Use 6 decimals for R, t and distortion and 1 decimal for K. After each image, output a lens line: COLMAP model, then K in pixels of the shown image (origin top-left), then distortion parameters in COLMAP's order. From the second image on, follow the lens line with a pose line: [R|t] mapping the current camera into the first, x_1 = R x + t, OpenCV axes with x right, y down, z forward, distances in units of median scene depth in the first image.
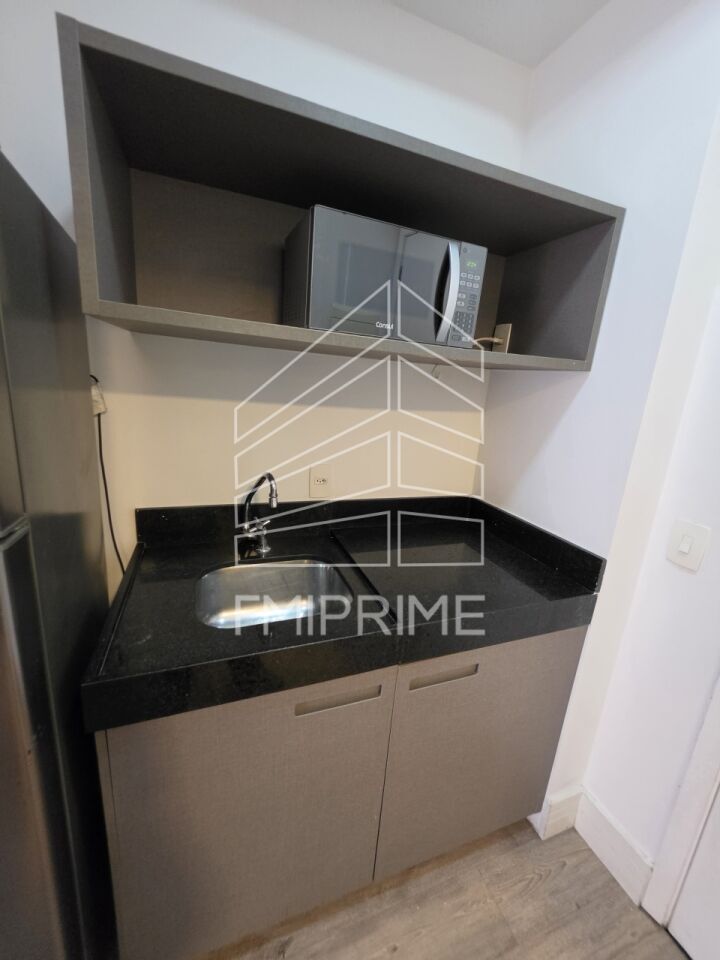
lens RADIAL K [[384.8, 0, 360.0], [0, 384.8, 480.0], [0, 0, 1]] dist [-0.002397, 0.000609]
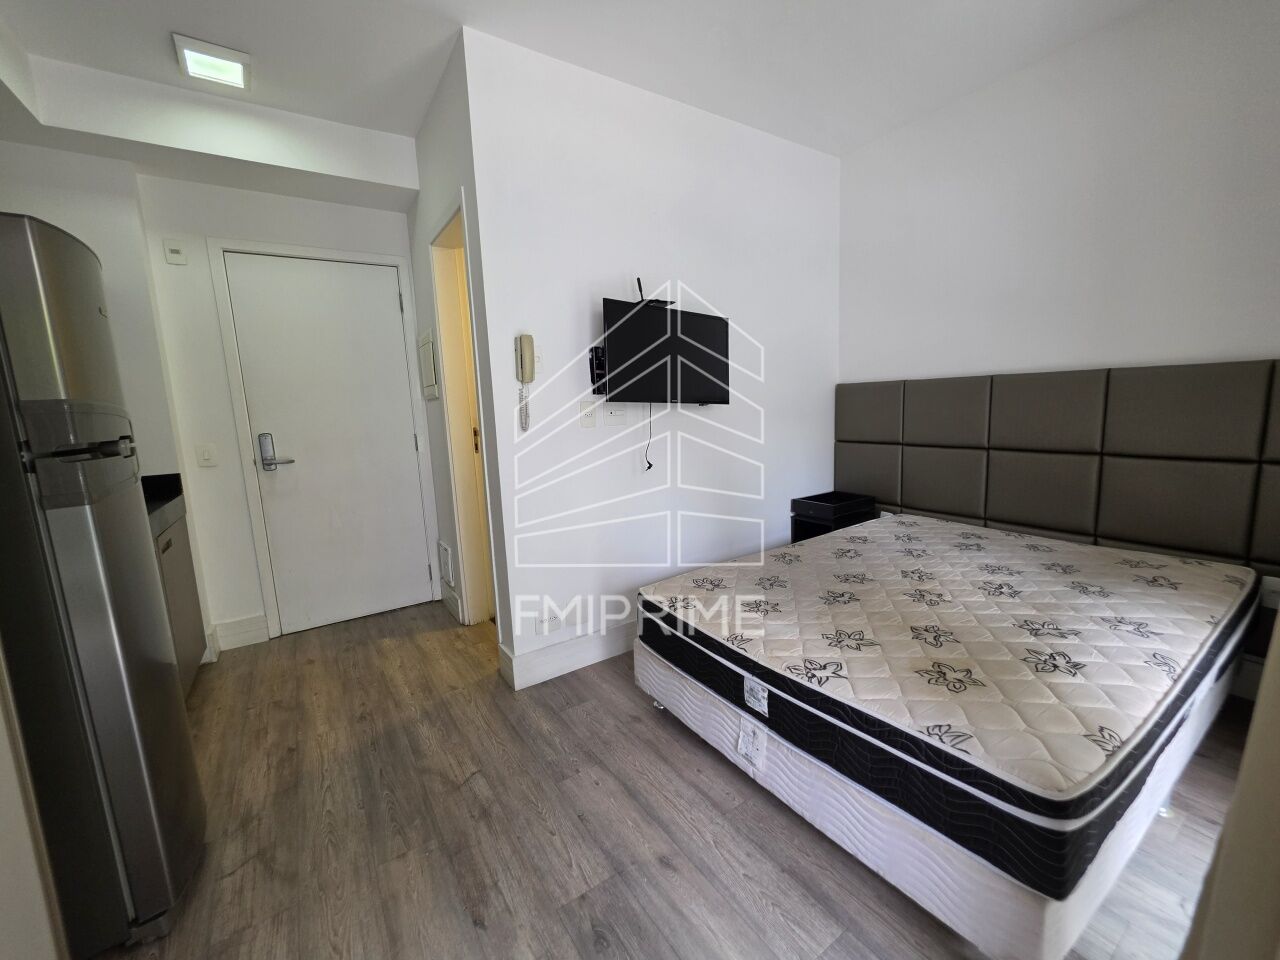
lens RADIAL K [[513.1, 0, 640.0], [0, 513.1, 480.0], [0, 0, 1]] dist [-0.002397, 0.000609]
pose [[-0.227782, -0.201076, 0.952724, -2.164573], [0.264968, 0.928722, 0.259361, 0.180065], [-0.936967, 0.311520, -0.158267, -0.658500]]
